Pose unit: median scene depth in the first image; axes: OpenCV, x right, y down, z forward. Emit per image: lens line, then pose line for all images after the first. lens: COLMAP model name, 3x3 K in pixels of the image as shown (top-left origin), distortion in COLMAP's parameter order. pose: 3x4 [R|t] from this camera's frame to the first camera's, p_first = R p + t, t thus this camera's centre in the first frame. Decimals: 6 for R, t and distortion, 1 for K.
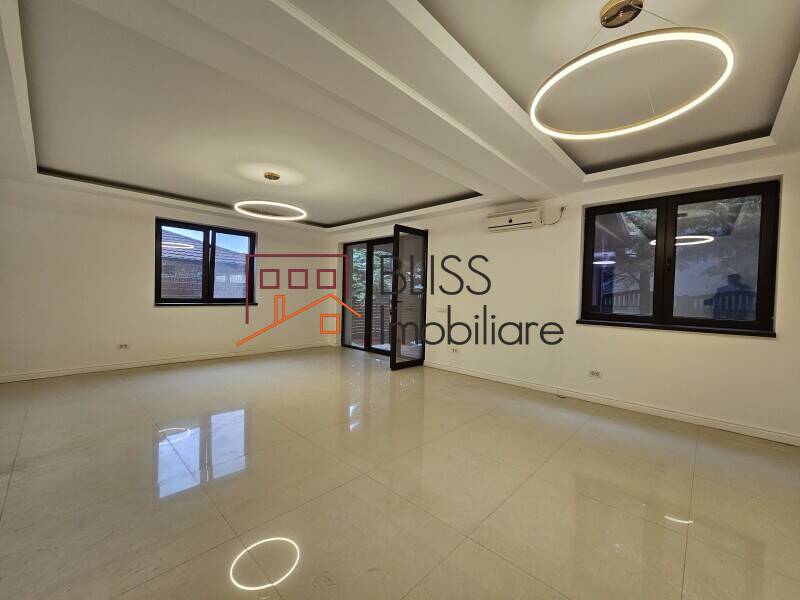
lens RADIAL K [[324.7, 0, 400.9], [0, 324.7, 297.8], [0, 0, 1]] dist [0.000366, 0.000146]
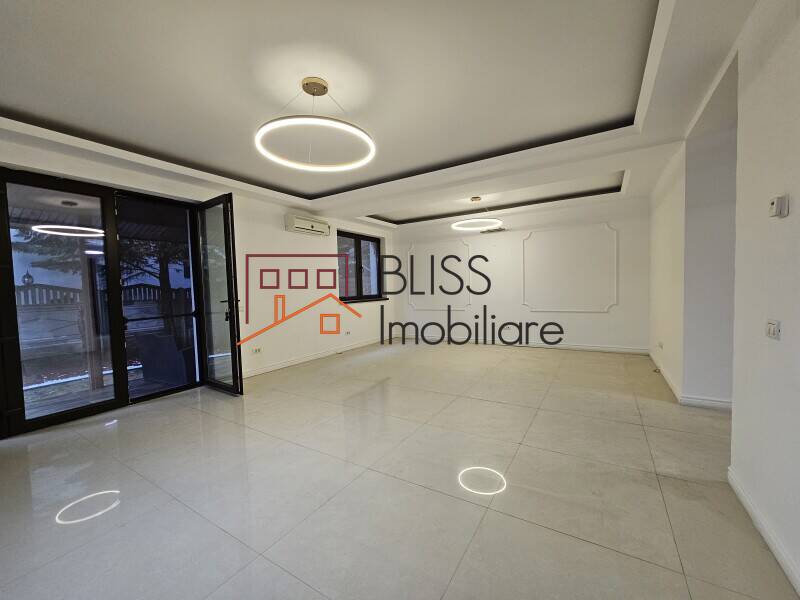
lens RADIAL K [[324.7, 0, 402.7], [0, 324.7, 304.8], [0, 0, 1]] dist [0.000366, 0.000146]
pose [[-0.198758, -0.077421, 0.976986, -0.812574], [0.029986, 0.995928, 0.085022, -0.033415], [-0.979590, 0.046195, -0.195628, 0.793690]]
